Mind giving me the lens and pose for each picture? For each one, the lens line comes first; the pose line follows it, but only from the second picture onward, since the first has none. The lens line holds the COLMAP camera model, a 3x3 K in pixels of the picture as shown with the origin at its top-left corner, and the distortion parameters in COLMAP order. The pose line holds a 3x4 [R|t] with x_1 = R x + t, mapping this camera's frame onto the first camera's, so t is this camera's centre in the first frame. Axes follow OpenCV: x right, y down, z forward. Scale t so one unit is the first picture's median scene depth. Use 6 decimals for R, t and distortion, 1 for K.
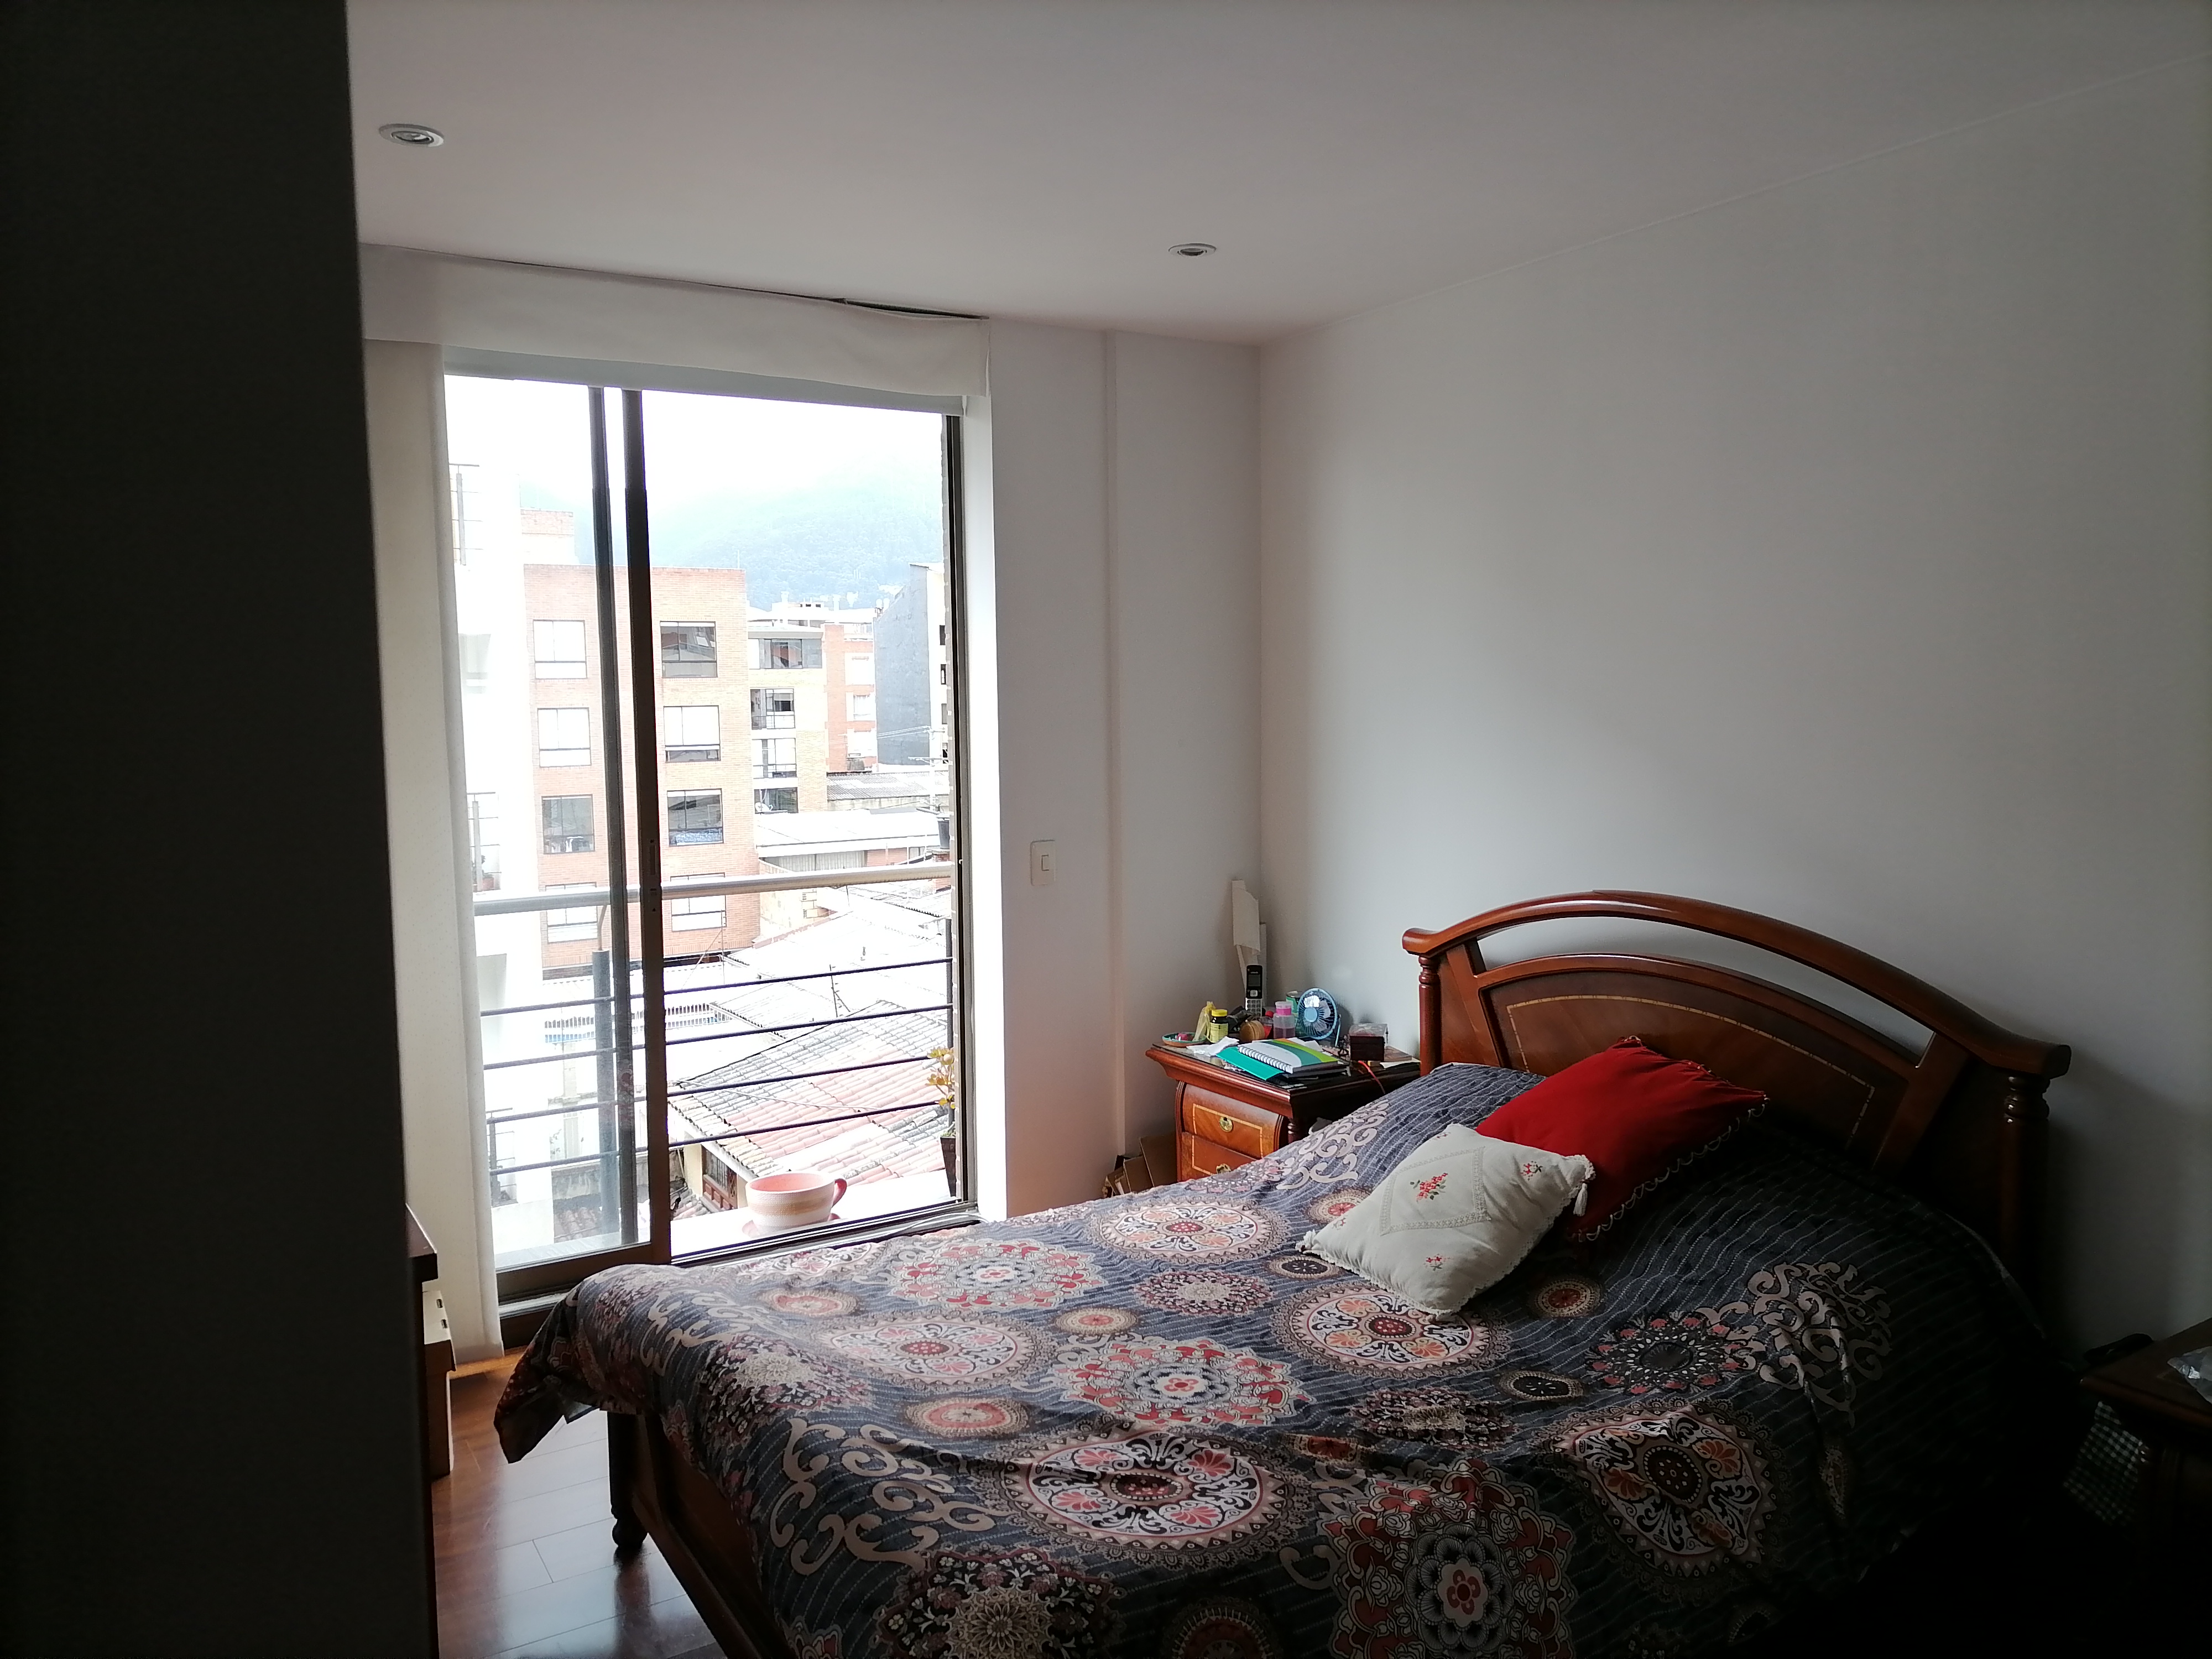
lens RADIAL K [[1641.4, 0, 1107.1], [0, 1641.4, 828.3], [0, 0, 1]] dist [0.040830, -0.034549]
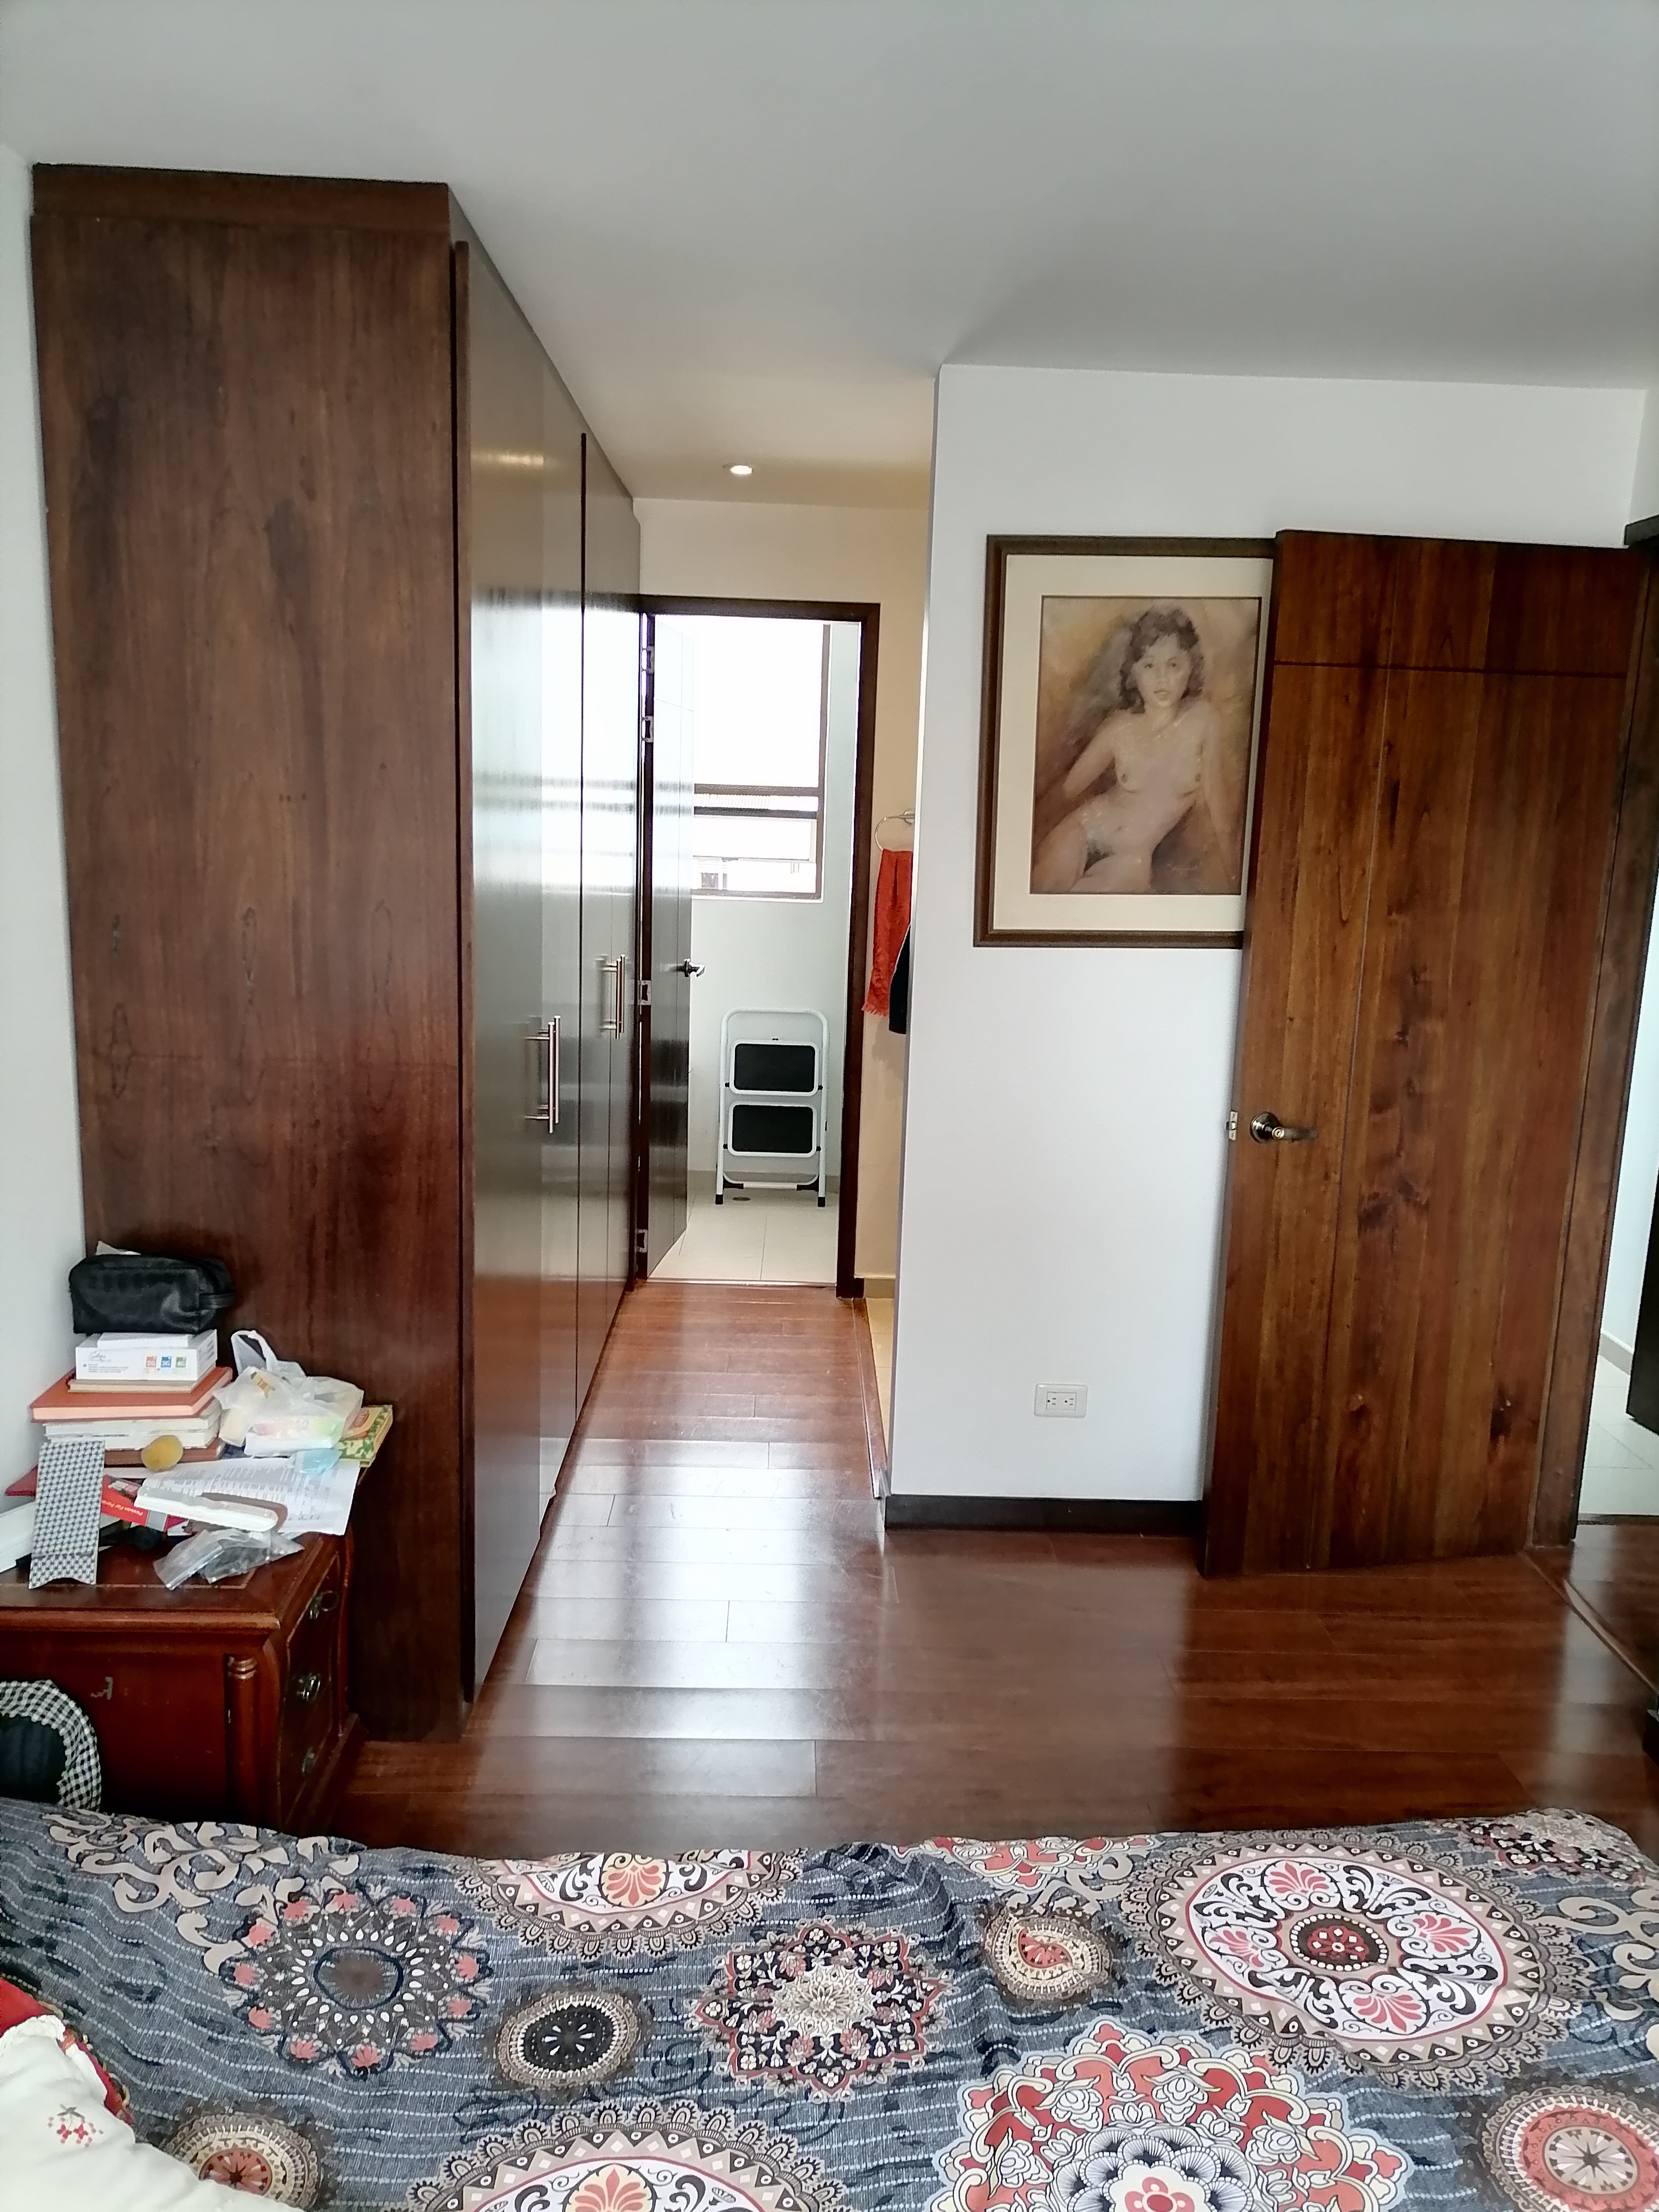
lens RADIAL K [[1641.4, 0, 830.8], [0, 1641.4, 1107.1], [0, 0, 1]] dist [0.040830, -0.034549]
pose [[-0.870035, -0.103852, 0.481927, -0.108246], [0.024589, 0.967202, 0.252815, -0.193922], [-0.492377, 0.231808, -0.838946, 1.760236]]
